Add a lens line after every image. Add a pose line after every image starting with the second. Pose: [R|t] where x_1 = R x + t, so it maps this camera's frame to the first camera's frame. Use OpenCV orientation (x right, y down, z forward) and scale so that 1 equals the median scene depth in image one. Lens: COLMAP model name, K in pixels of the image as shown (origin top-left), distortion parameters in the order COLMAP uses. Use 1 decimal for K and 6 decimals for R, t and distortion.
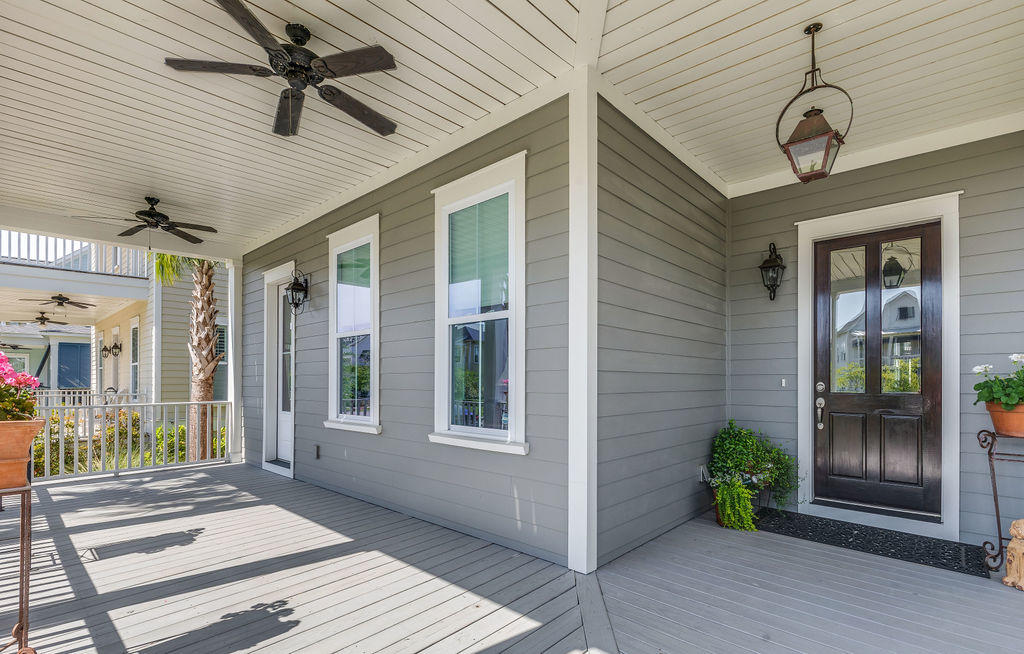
lens RADIAL K [[472.0, 0, 513.5], [0, 472.0, 377.3], [0, 0, 1]] dist [0.002619, 0.000508]
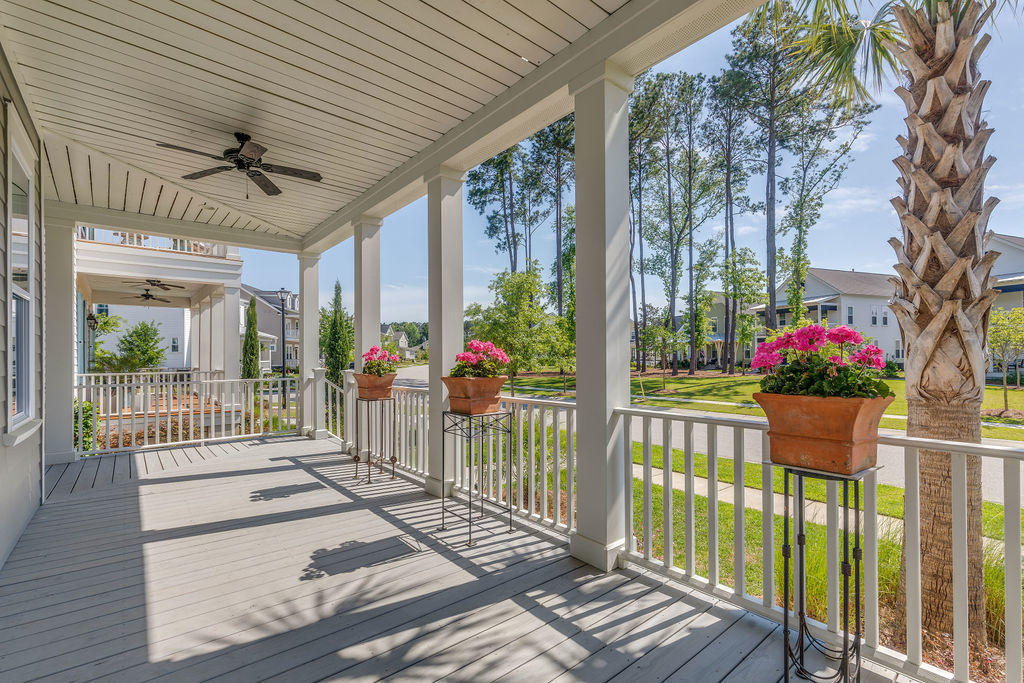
lens RADIAL K [[465.5, 0, 510.9], [0, 465.5, 356.4], [0, 0, 1]] dist [-0.000034, 0.000116]
pose [[-0.989027, 0.008229, 0.147503, -1.259155], [0.007257, 0.999948, -0.007125, 0.010807], [-0.147554, -0.005976, -0.989036, 1.933237]]
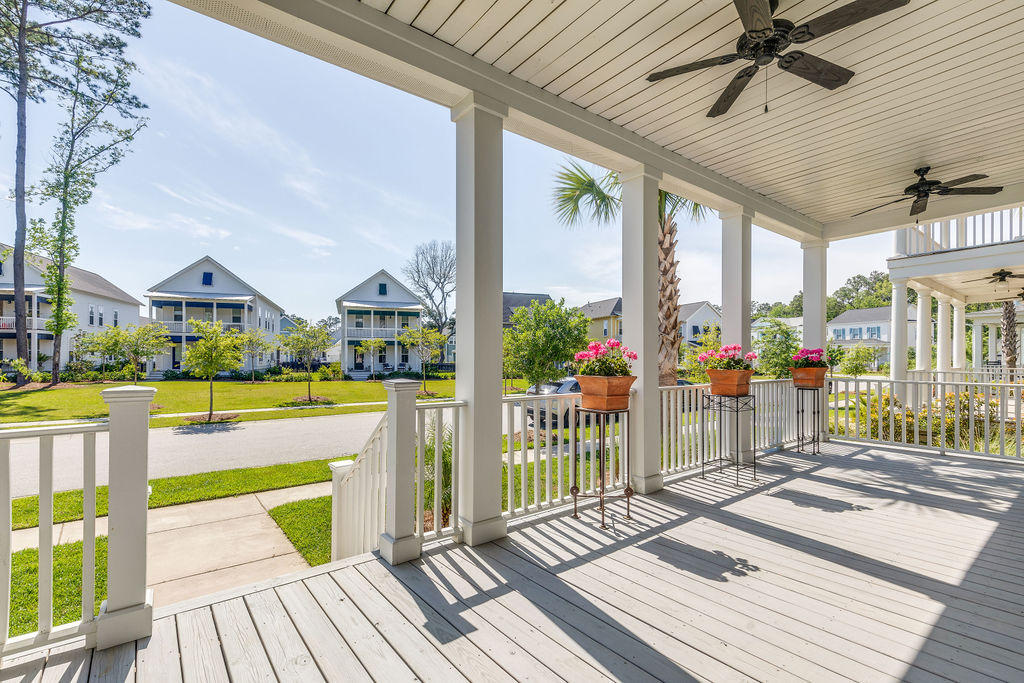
lens RADIAL K [[465.5, 0, 510.9], [0, 465.5, 356.4], [0, 0, 1]] dist [-0.000034, 0.000116]
pose [[-0.165322, -0.001804, -0.986238, 0.491821], [0.003967, 0.999989, -0.002494, 0.006357], [0.986232, -0.004325, -0.165313, 0.513969]]
